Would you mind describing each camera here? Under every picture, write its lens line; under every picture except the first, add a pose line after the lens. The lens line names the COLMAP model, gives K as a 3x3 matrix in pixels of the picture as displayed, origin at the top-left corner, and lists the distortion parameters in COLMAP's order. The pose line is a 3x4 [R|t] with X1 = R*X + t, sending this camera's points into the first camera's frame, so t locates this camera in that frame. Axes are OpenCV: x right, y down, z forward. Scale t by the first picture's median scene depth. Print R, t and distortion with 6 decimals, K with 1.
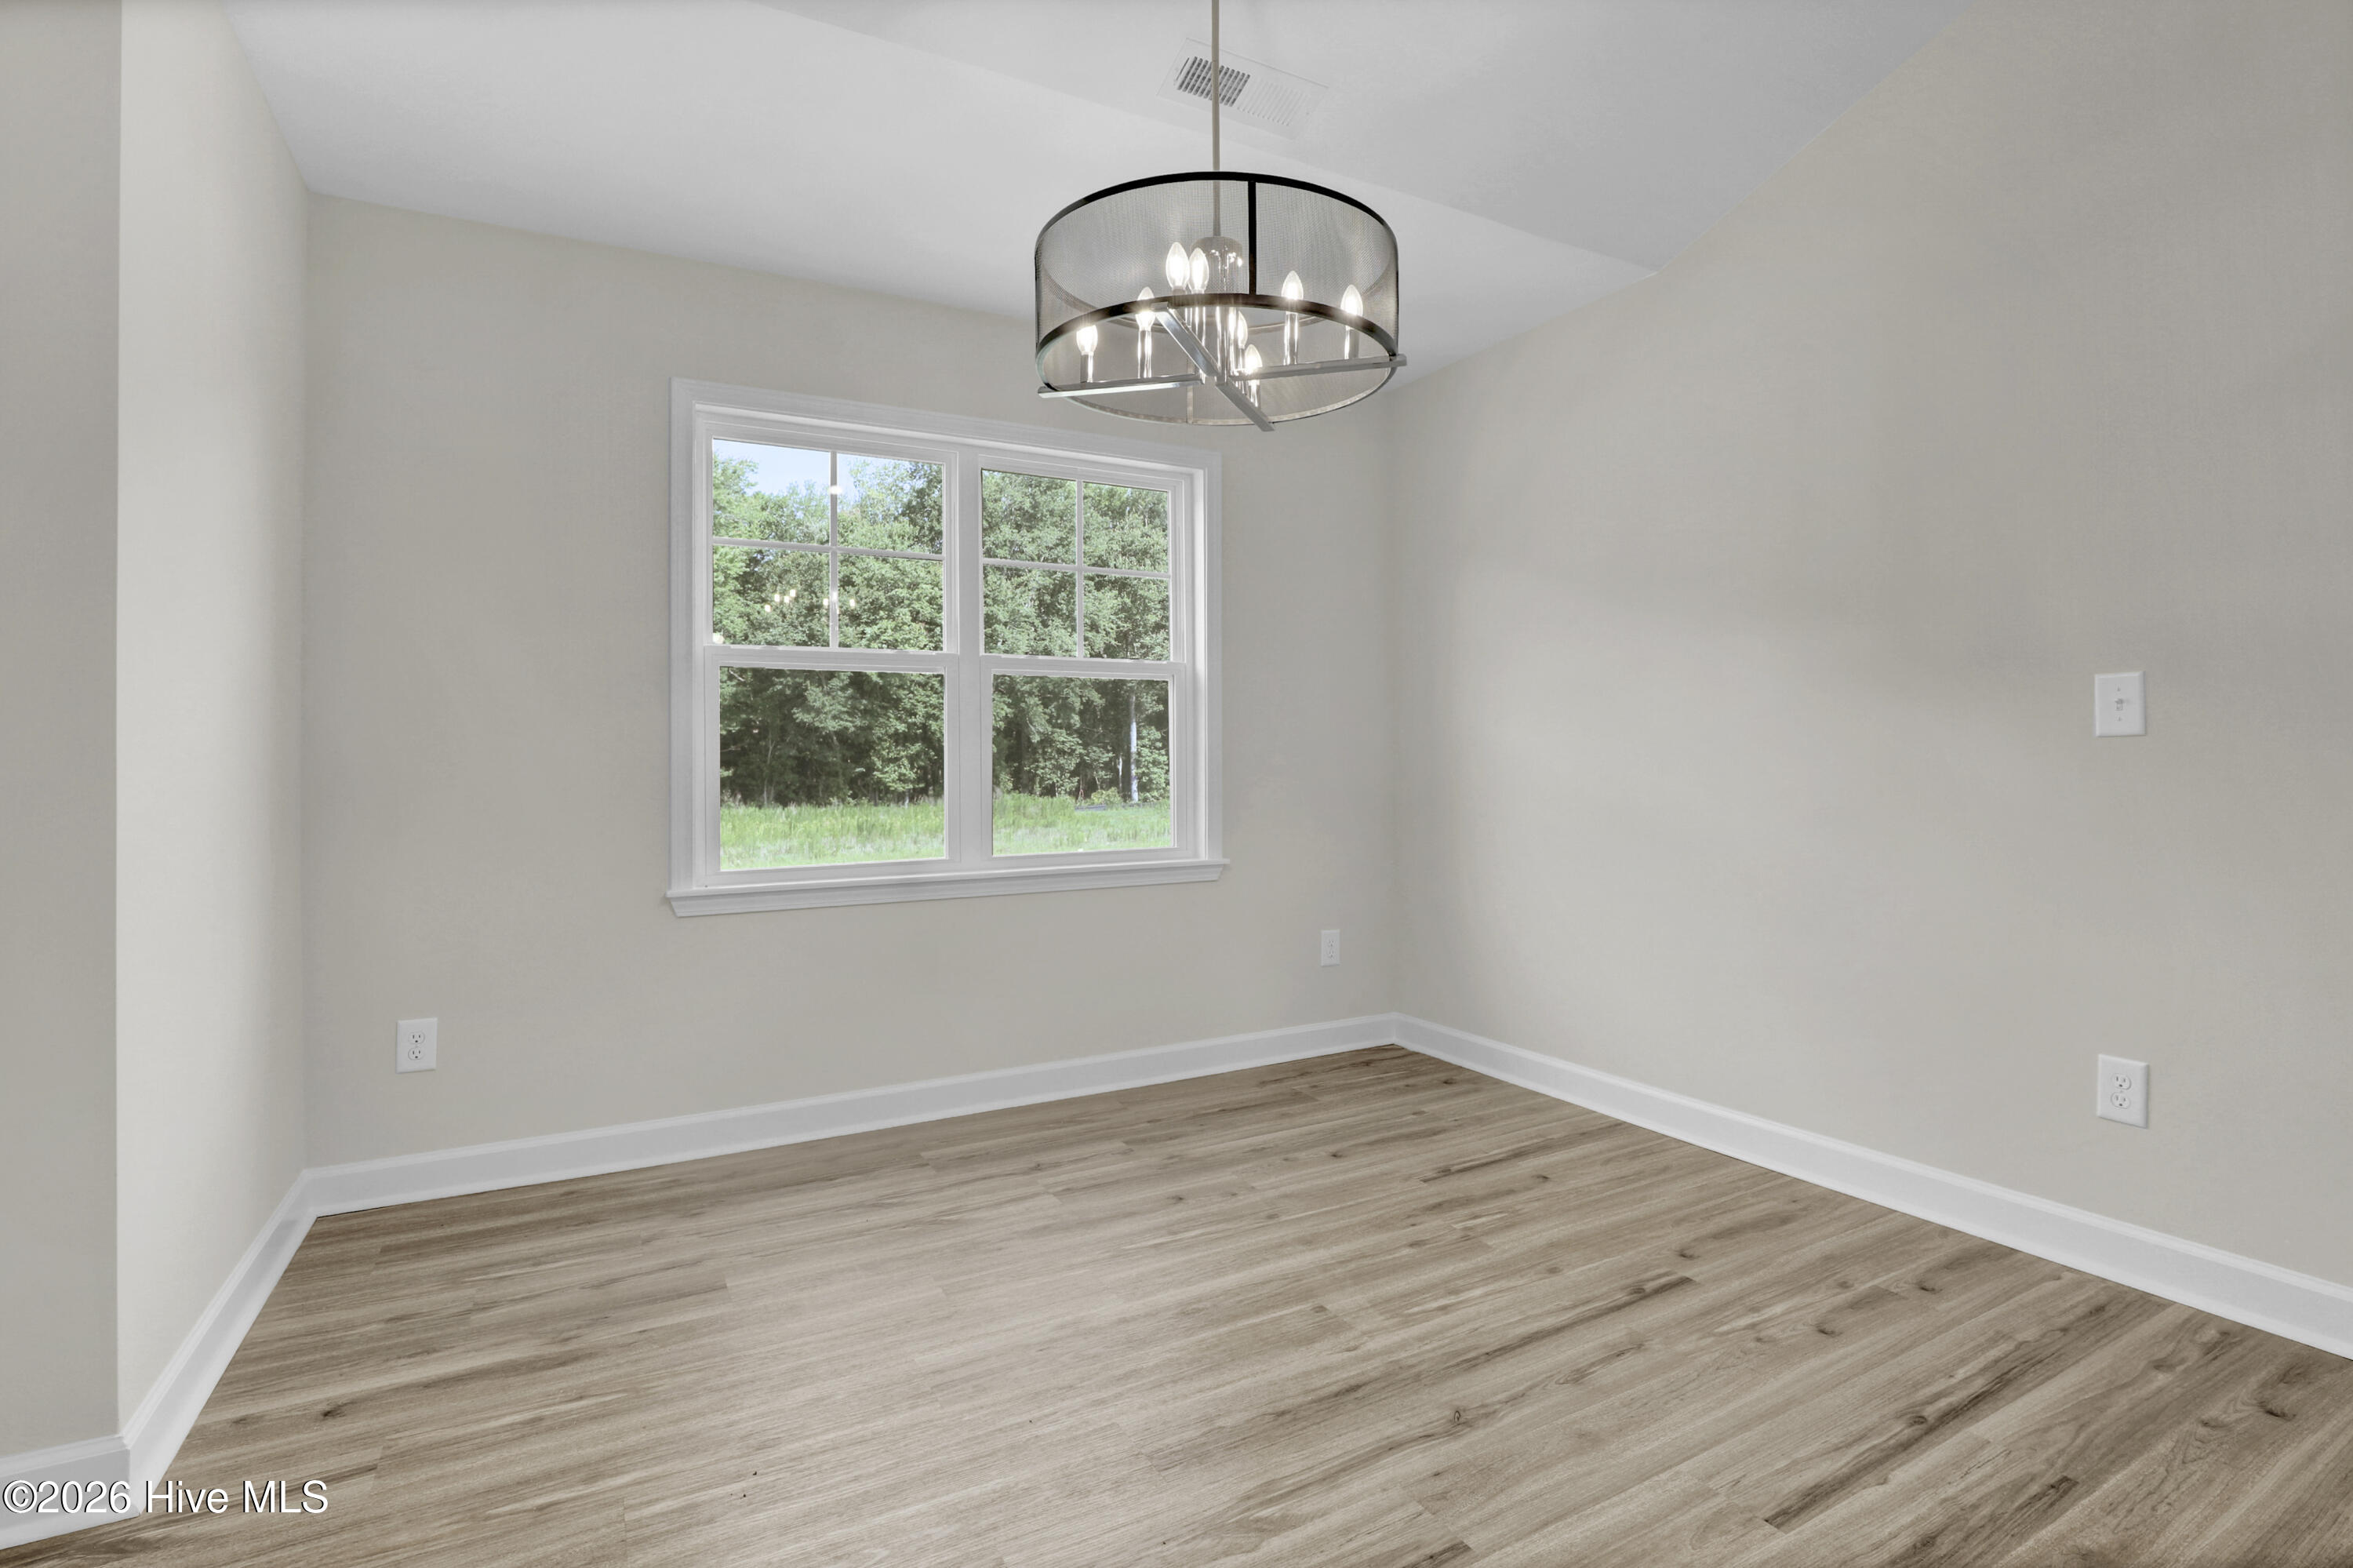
lens RADIAL K [[1109.9, 0, 1197.7], [0, 1109.9, 773.9], [0, 0, 1]] dist [-0.042413, 0.009256]
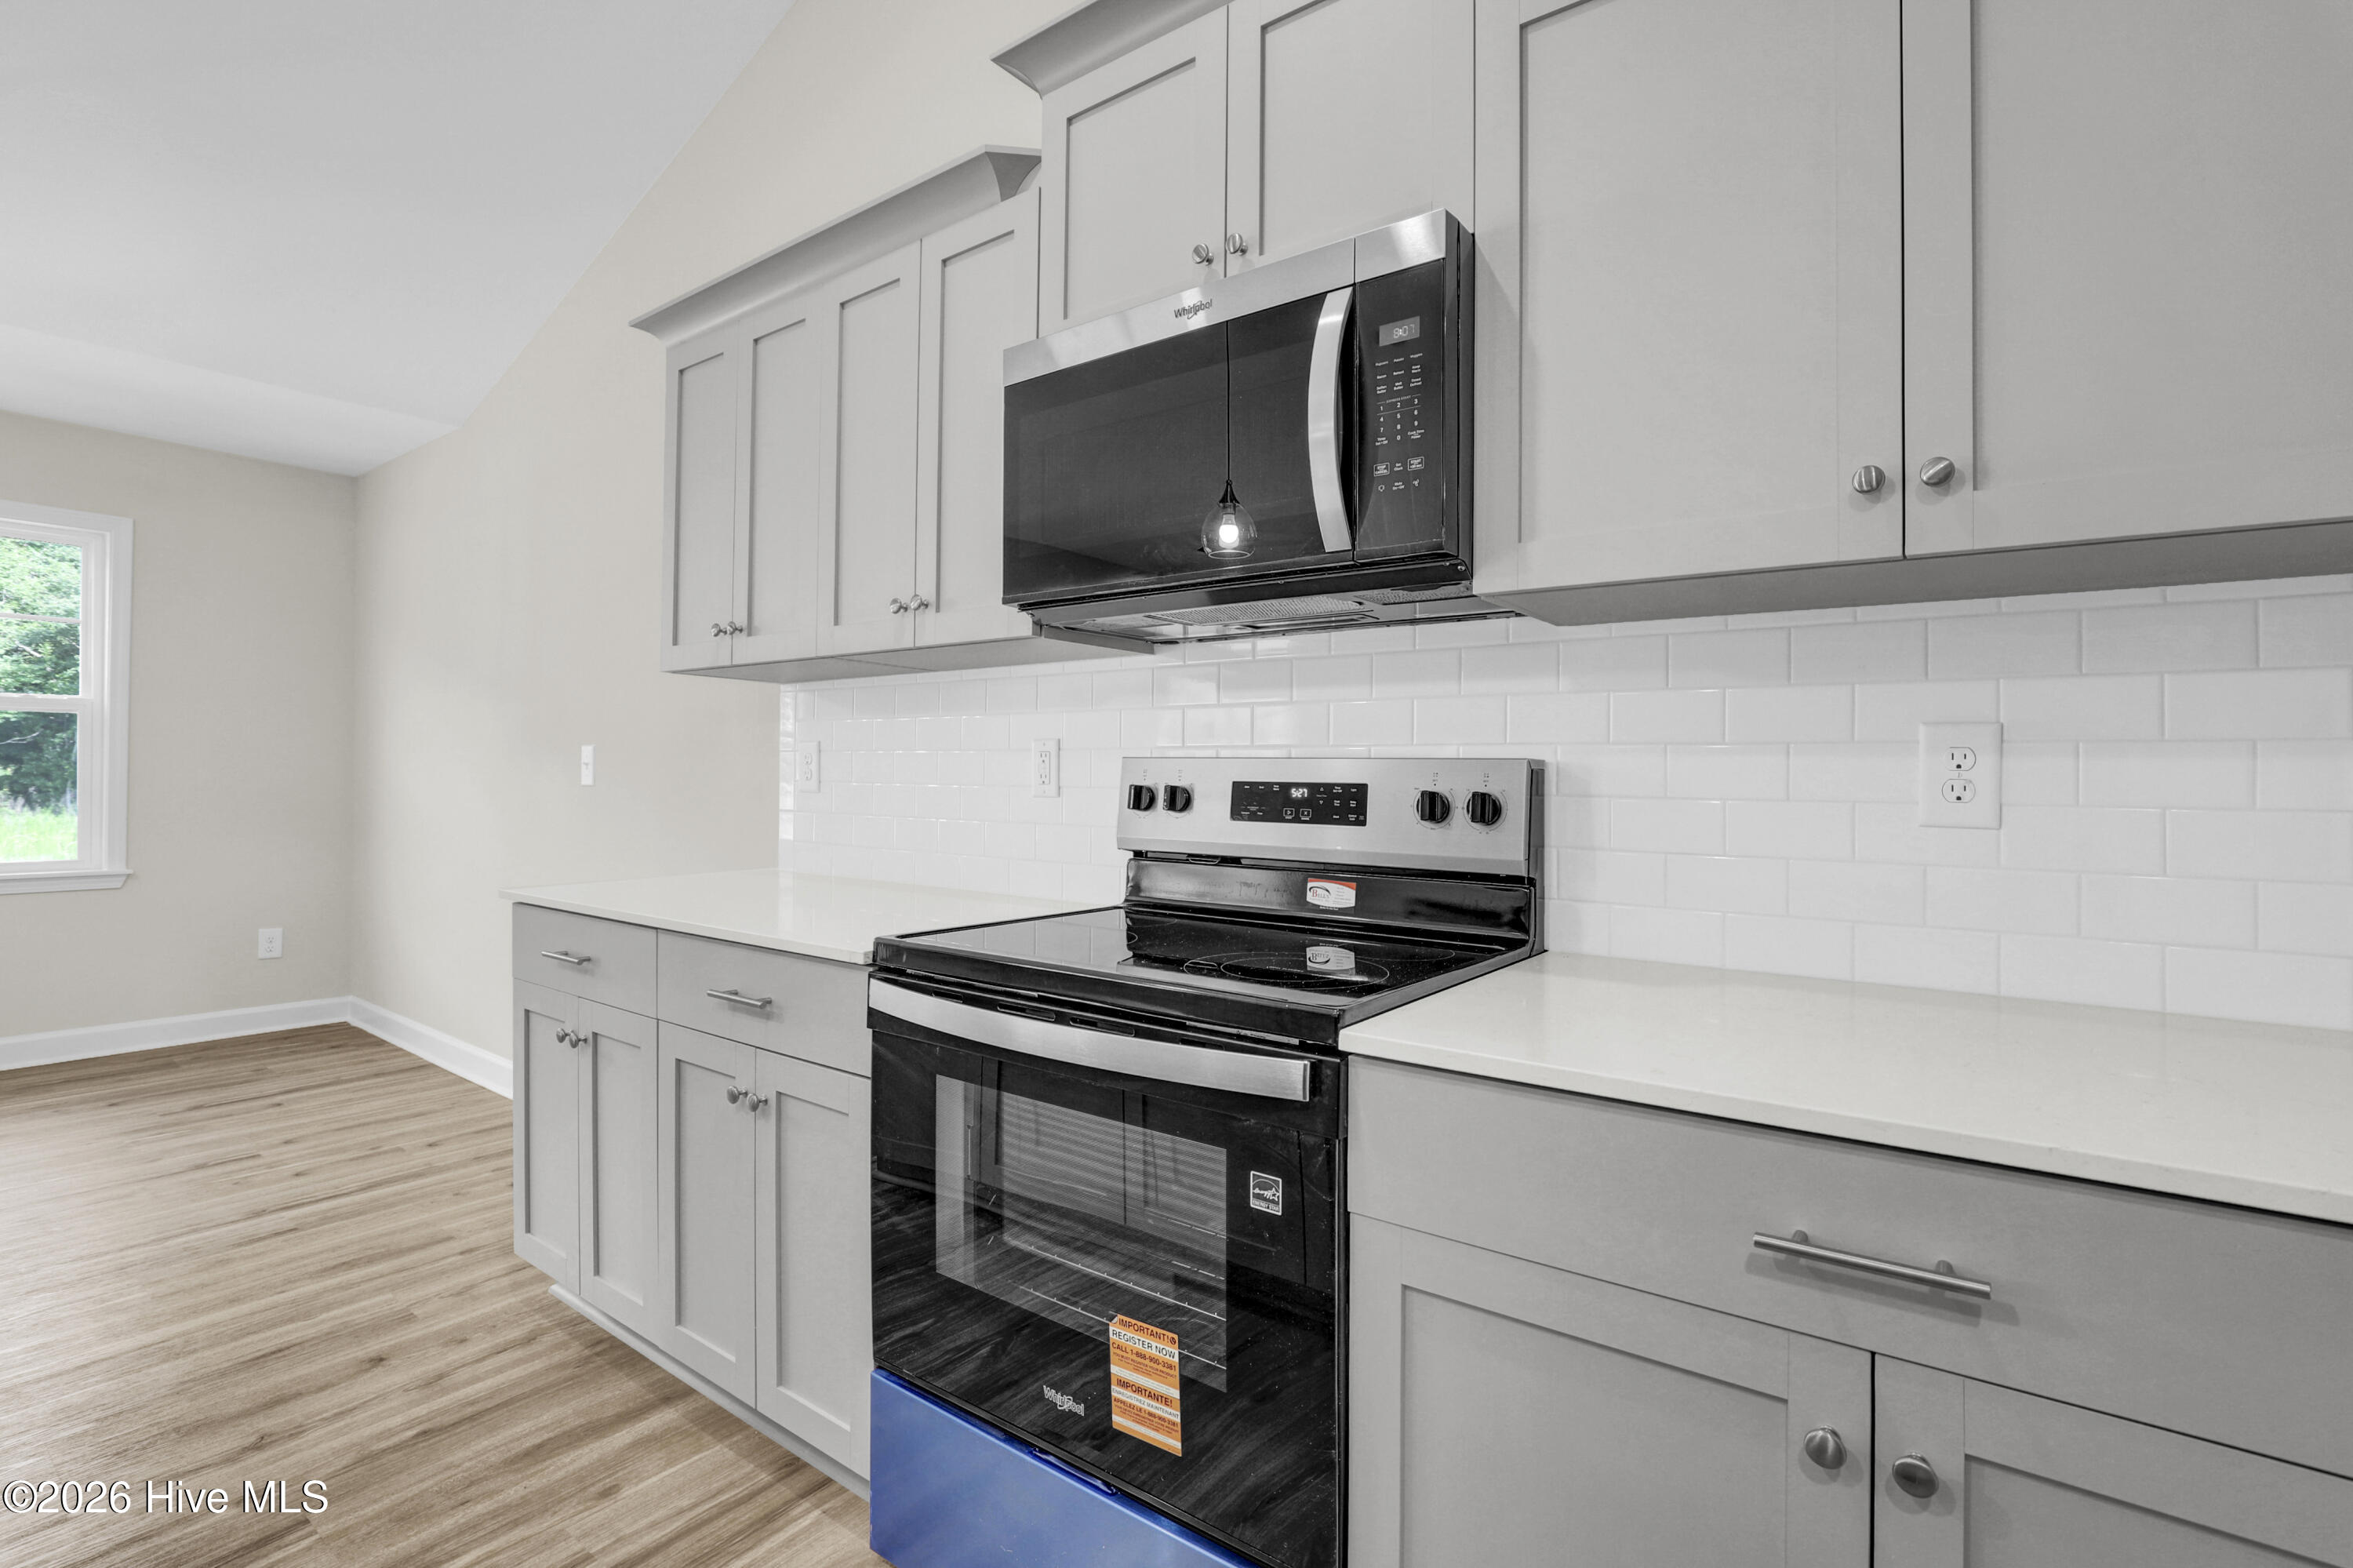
lens RADIAL K [[1109.9, 0, 1197.7], [0, 1109.9, 773.9], [0, 0, 1]] dist [-0.042413, 0.009256]
pose [[0.914901, 0.015404, 0.403385, 0.970104], [-0.013755, 0.999881, -0.006984, -0.050807], [-0.403445, 0.000841, 0.915004, -0.788450]]
